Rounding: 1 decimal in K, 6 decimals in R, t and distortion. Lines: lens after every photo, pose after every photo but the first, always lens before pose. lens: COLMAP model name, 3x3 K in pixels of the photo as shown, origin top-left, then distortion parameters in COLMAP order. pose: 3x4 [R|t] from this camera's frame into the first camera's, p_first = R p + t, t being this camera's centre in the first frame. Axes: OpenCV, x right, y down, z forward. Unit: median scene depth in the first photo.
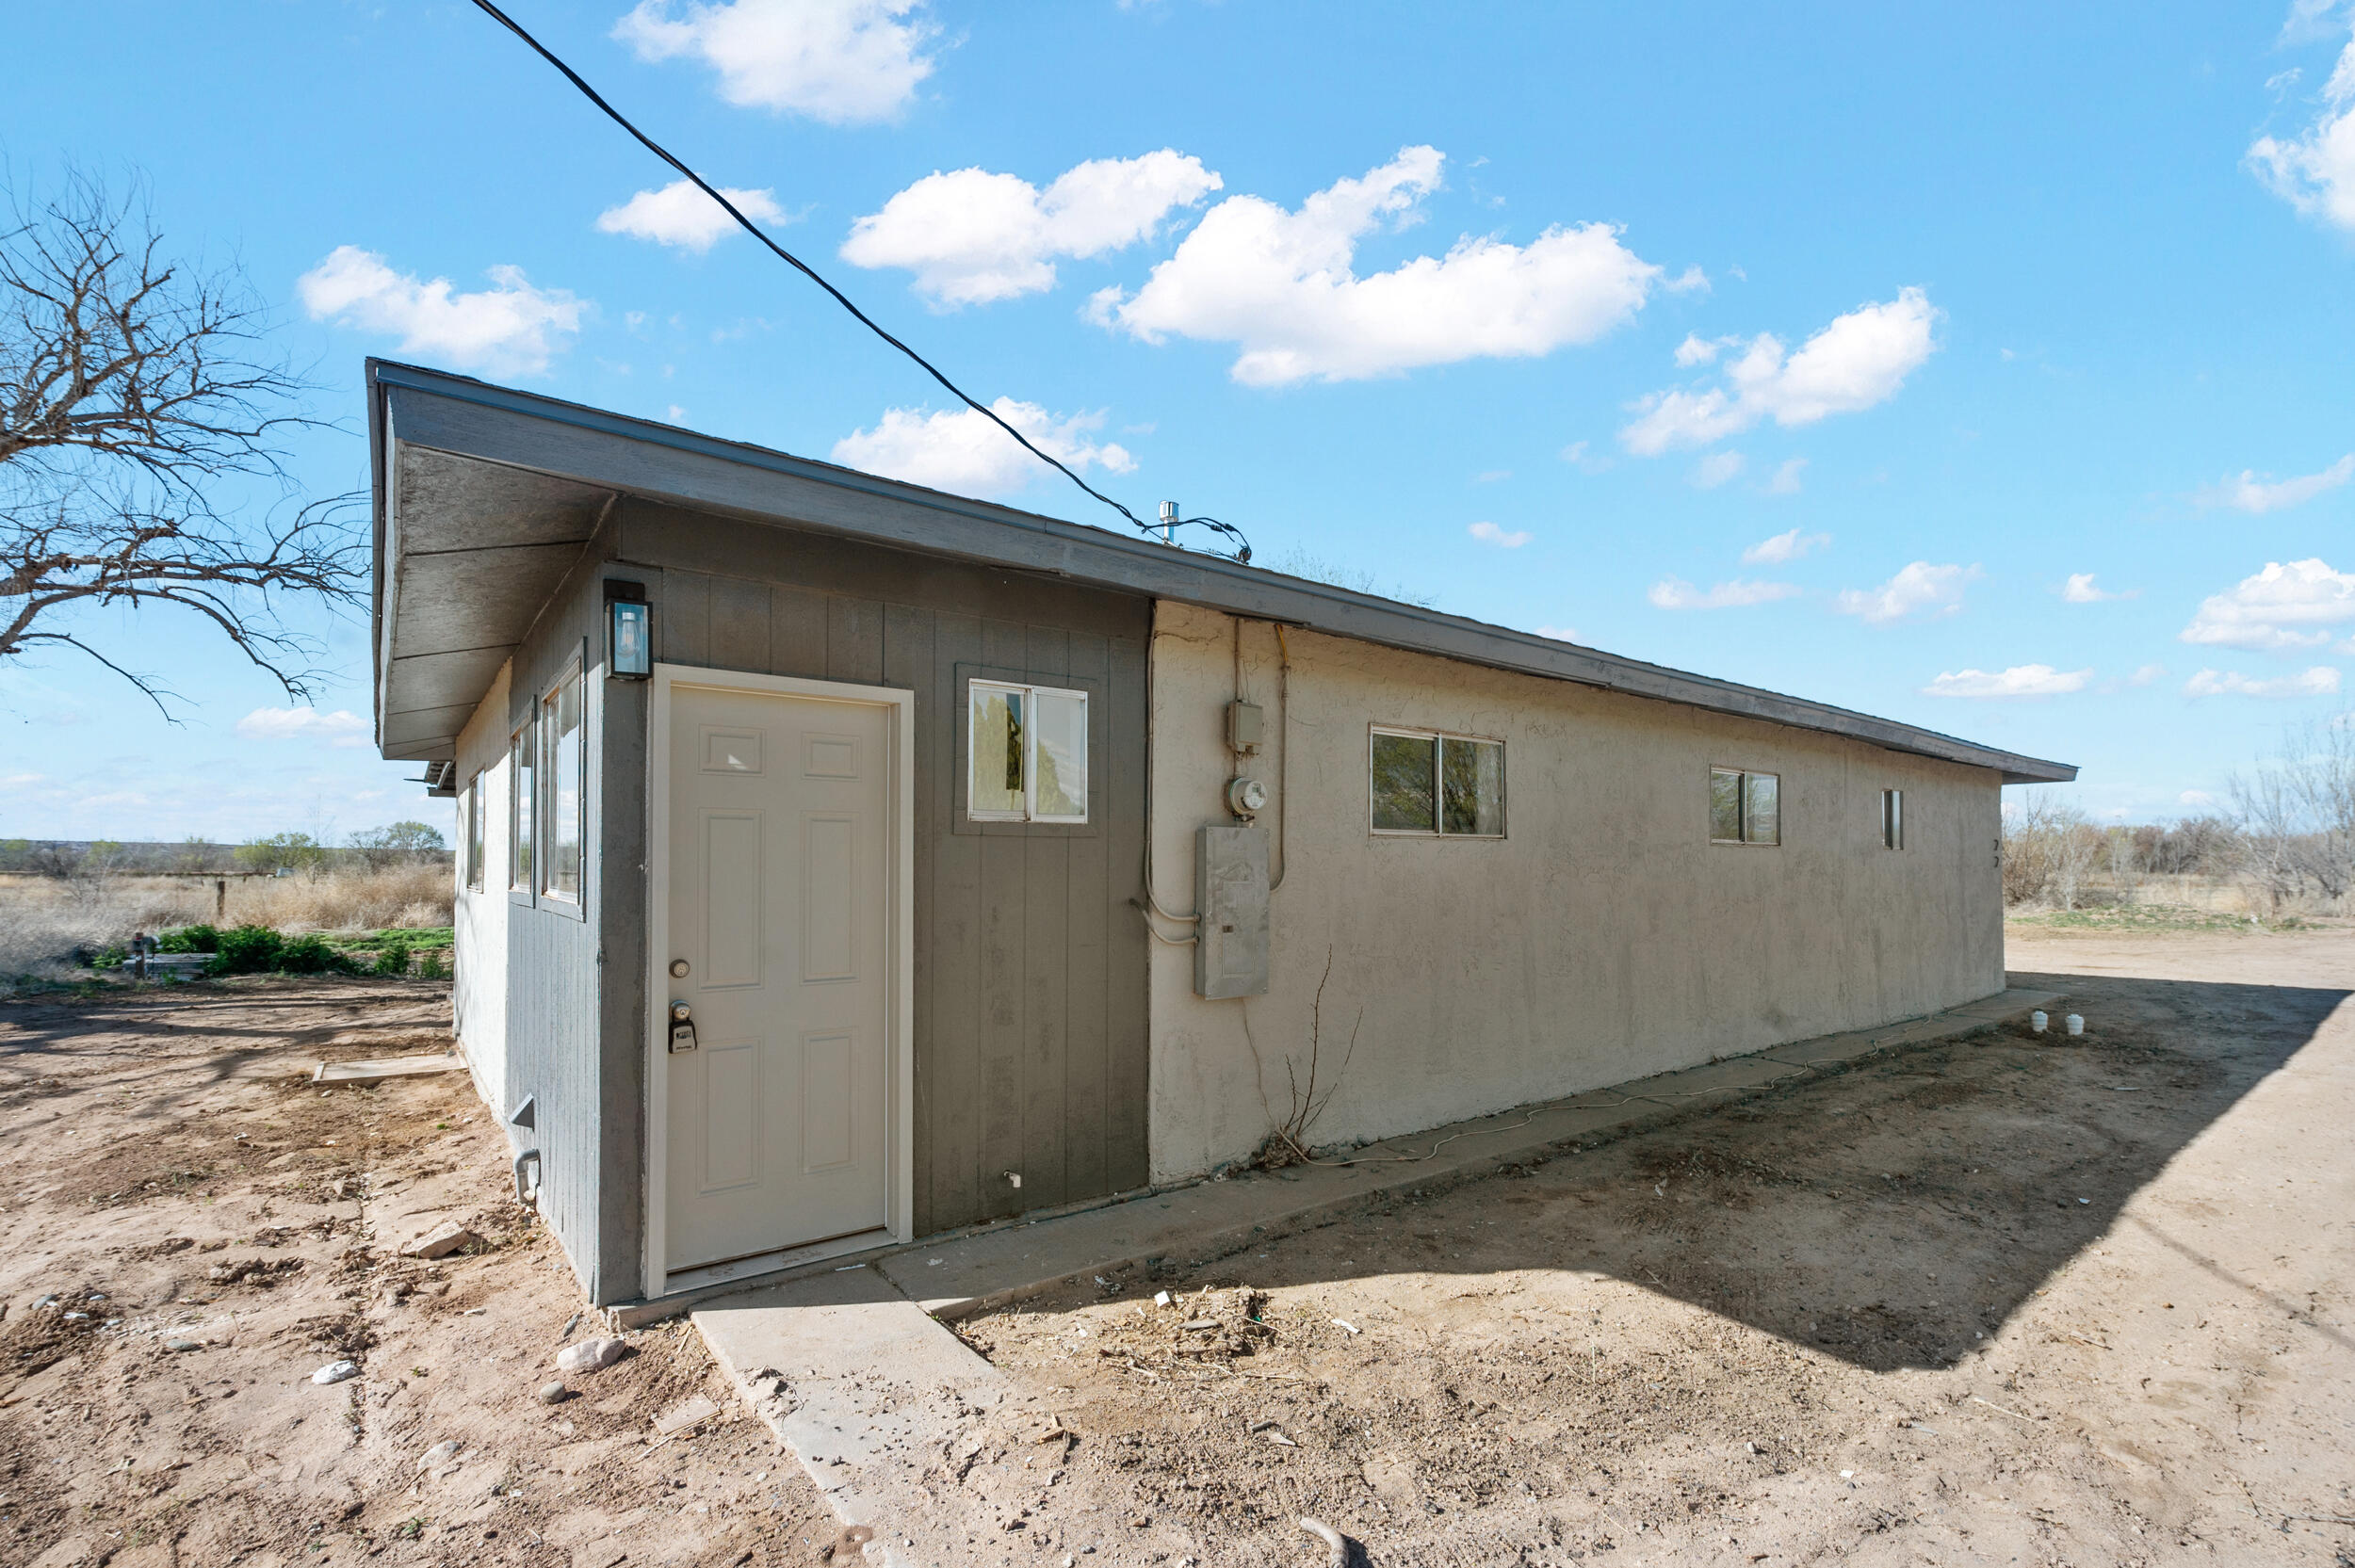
lens RADIAL K [[1068.0, 0, 1171.1], [0, 1068.0, 837.2], [0, 0, 1]] dist [-0.007265, -0.000536]
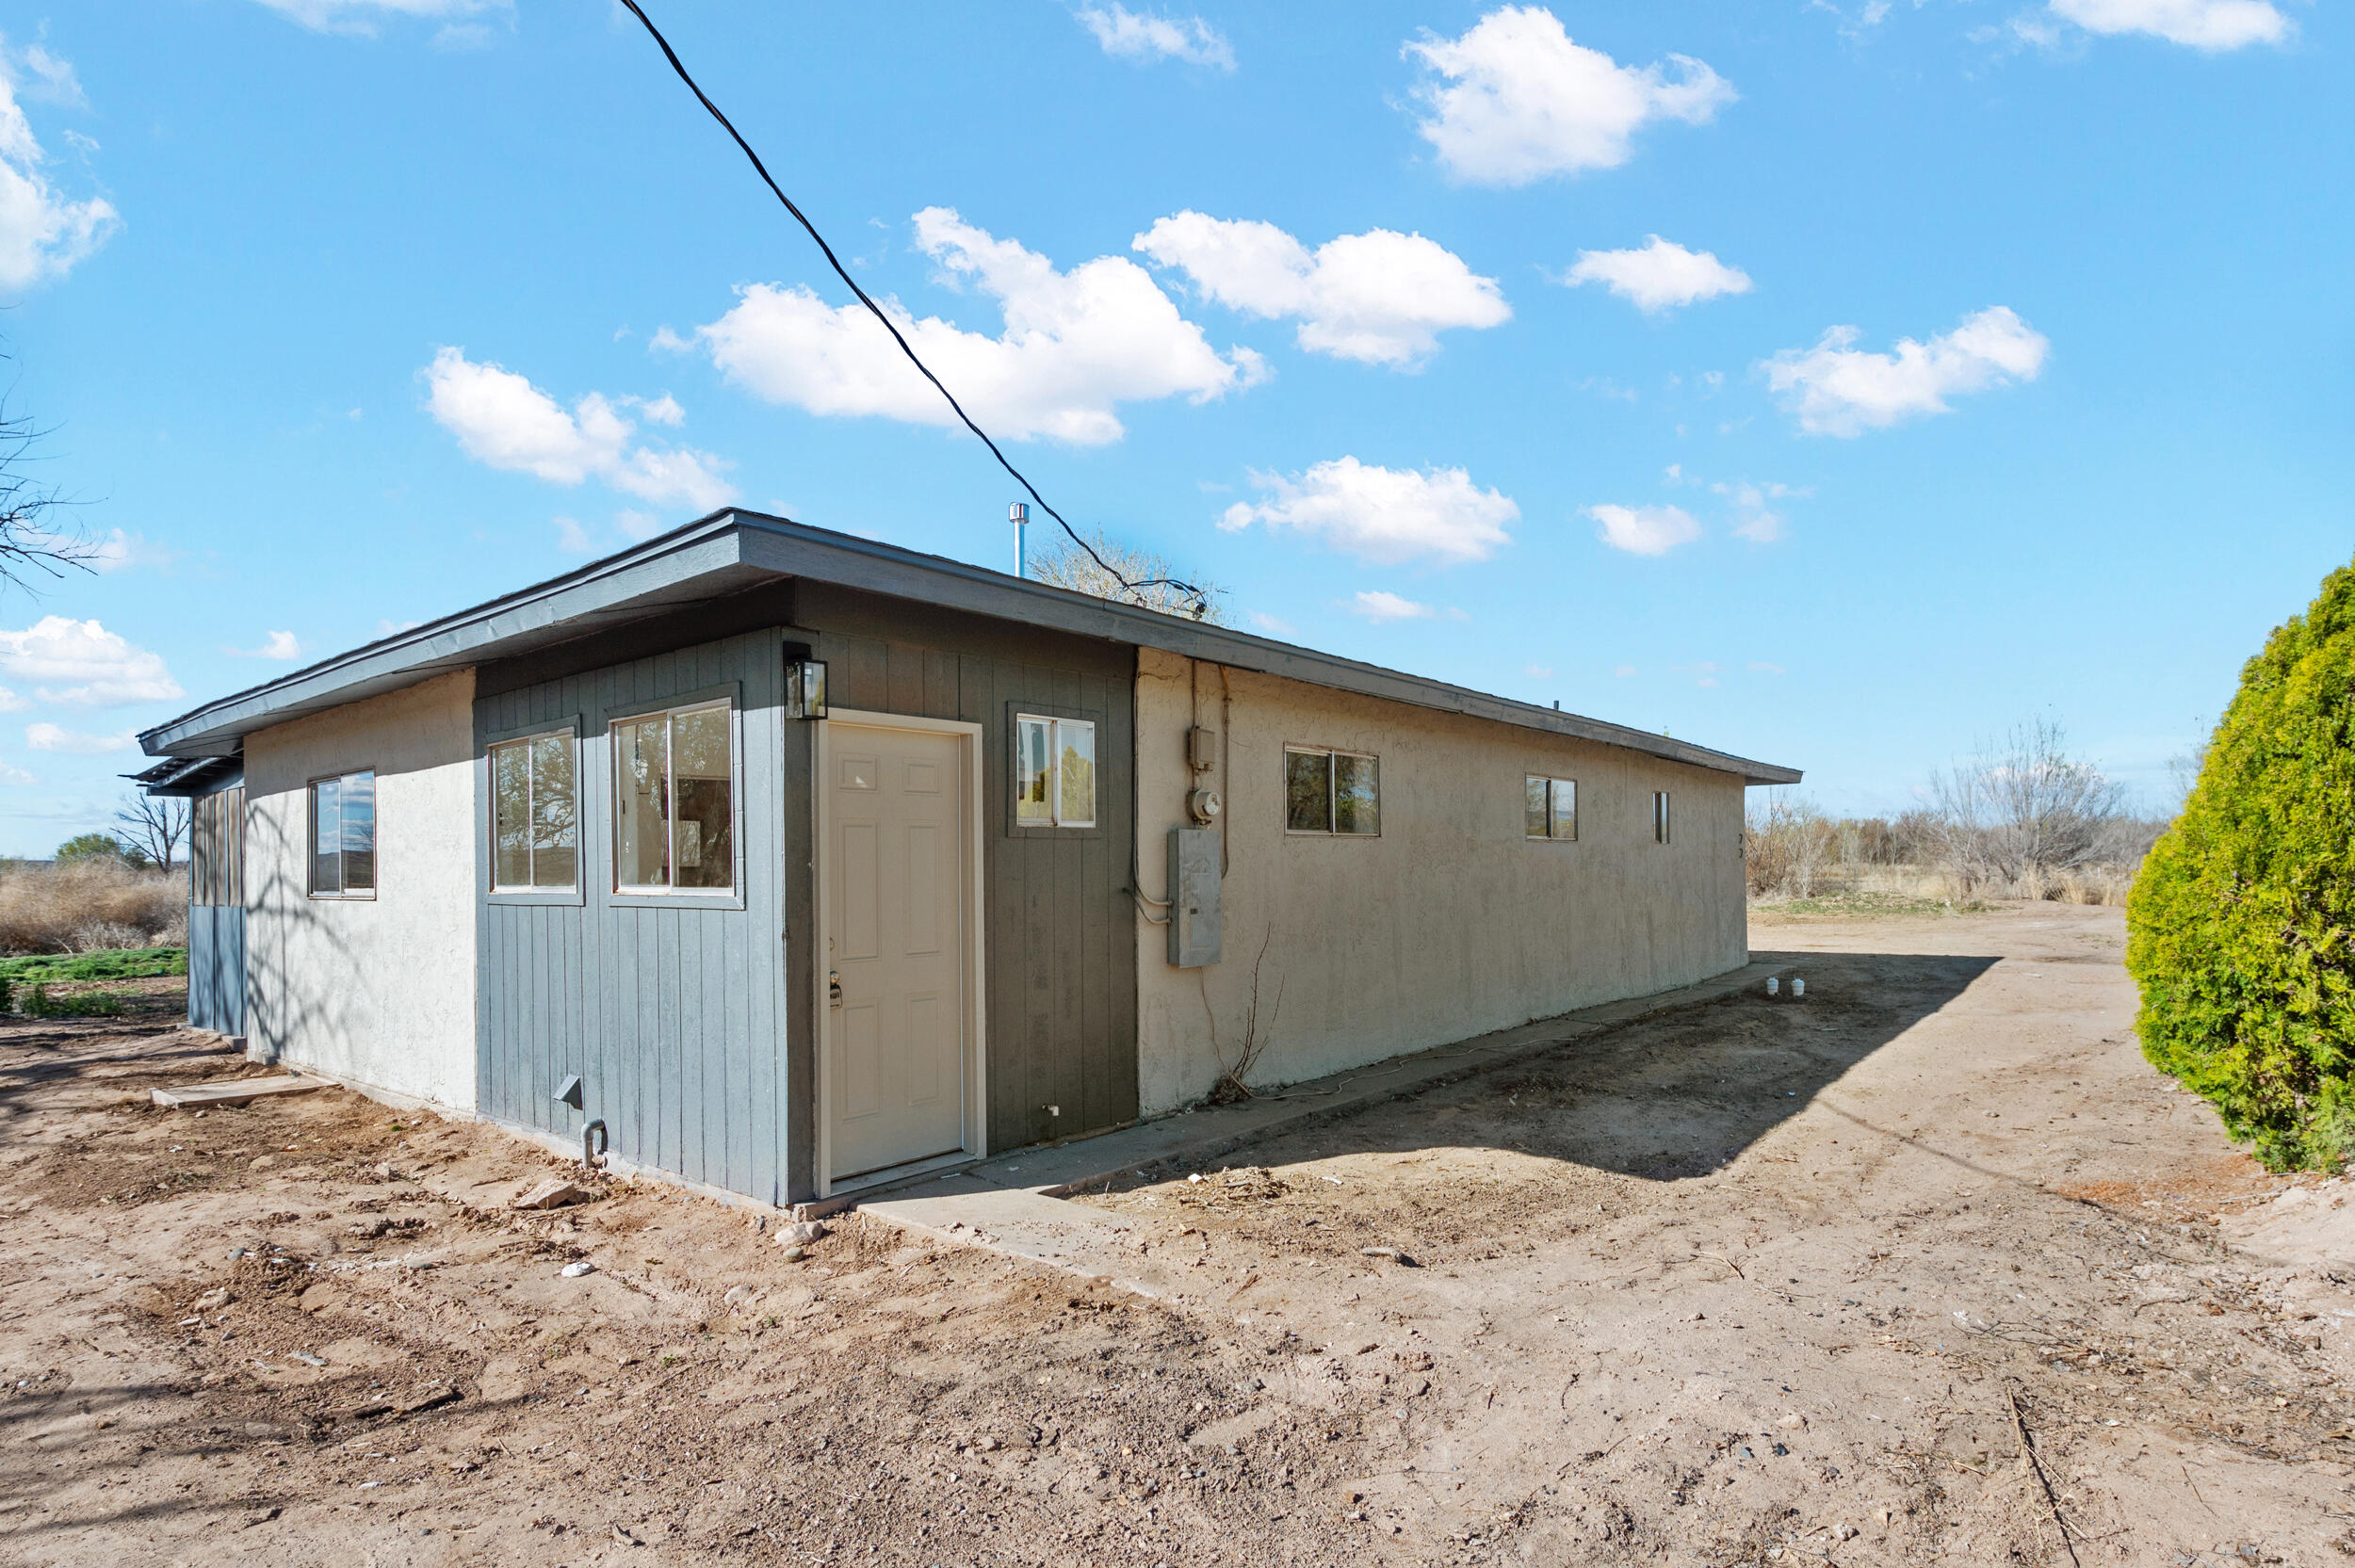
lens RADIAL K [[1203.1, 0, 1183.9], [0, 1203.1, 842.8], [0, 0, 1]] dist [-0.000402, -0.000262]
pose [[0.975192, -0.008257, 0.221207, -0.294820], [0.006812, 0.999950, 0.007295, -0.004837], [-0.221257, -0.005607, 0.975199, -0.403544]]
